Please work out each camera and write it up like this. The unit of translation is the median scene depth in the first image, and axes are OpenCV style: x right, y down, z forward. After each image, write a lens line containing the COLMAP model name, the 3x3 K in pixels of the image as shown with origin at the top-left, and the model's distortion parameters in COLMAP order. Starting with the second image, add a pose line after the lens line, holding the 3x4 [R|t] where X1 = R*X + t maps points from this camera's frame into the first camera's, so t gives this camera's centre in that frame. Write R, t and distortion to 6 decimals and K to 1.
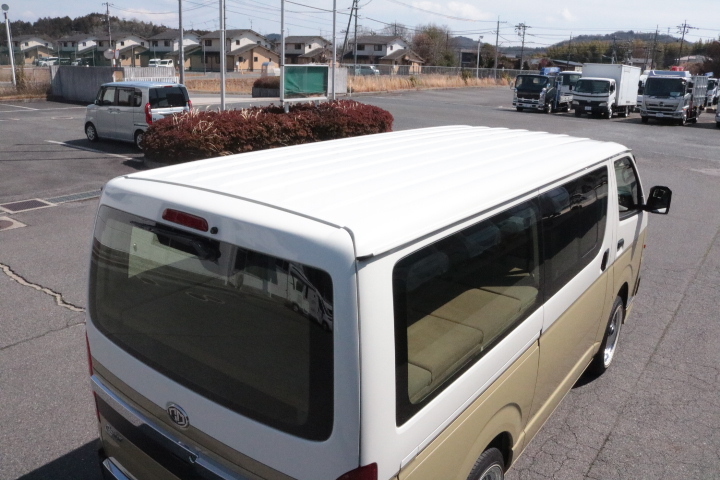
lens RADIAL K [[596.7, 0, 360.0], [0, 596.7, 240.0], [0, 0, 1]] dist [-0.153509, 0.119719]
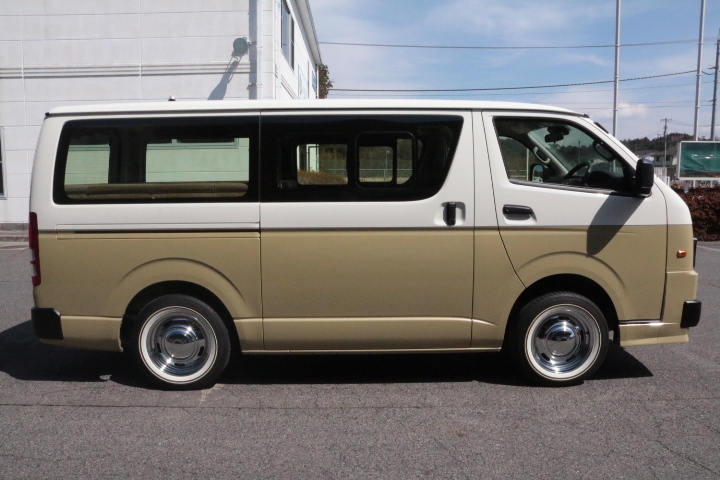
lens RADIAL K [[596.7, 0, 360.0], [0, 596.7, 240.0], [0, 0, 1]] dist [-0.153509, 0.119719]
pose [[0.599239, 0.053741, -0.798765, 0.291844], [-0.214329, 0.972093, -0.095388, 0.052704], [0.771347, 0.228358, 0.594034, 0.082850]]
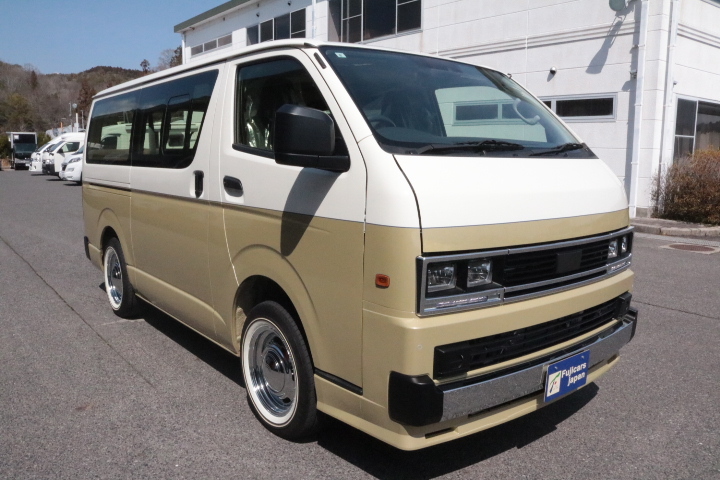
lens RADIAL K [[596.7, 0, 360.0], [0, 596.7, 240.0], [0, 0, 1]] dist [-0.153509, 0.119719]
pose [[-0.267376, 0.108892, -0.957420, 0.308840], [-0.301036, 0.934423, 0.190346, -0.031484], [0.915362, 0.339112, -0.217061, 0.372278]]
